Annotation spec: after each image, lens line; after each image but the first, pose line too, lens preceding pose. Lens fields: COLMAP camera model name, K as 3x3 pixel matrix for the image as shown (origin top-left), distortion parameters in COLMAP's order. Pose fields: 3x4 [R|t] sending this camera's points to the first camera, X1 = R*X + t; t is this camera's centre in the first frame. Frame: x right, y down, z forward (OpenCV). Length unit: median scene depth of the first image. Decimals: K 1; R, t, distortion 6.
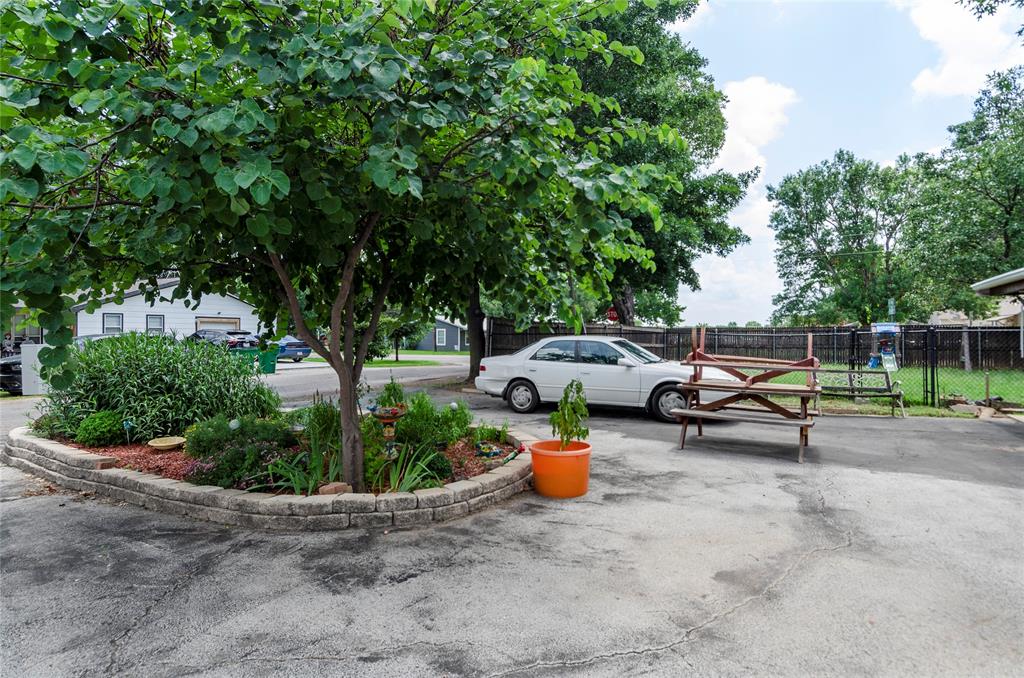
lens RADIAL K [[530.4, 0, 512.0], [0, 530.4, 339.0], [0, 0, 1]] dist [-0.024405, 0.000237]
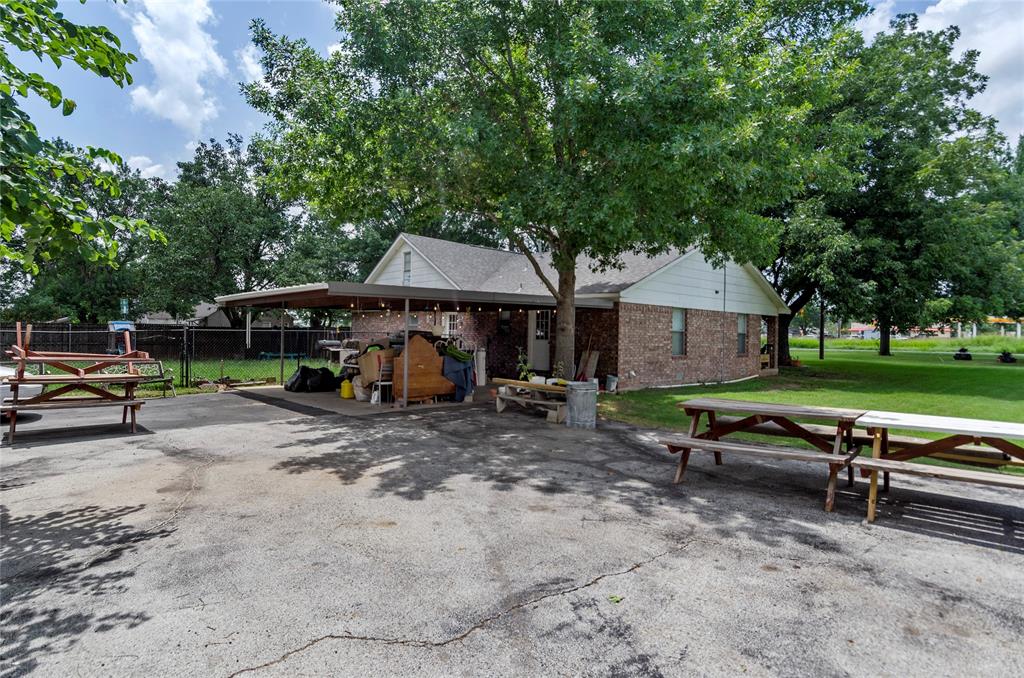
lens RADIAL K [[530.4, 0, 512.0], [0, 530.4, 339.0], [0, 0, 1]] dist [-0.024405, 0.000237]
pose [[0.247543, -0.002535, 0.968873, -0.279301], [-0.003374, 0.999988, 0.003478, -0.000248], [-0.968871, -0.004130, 0.247532, -0.124229]]
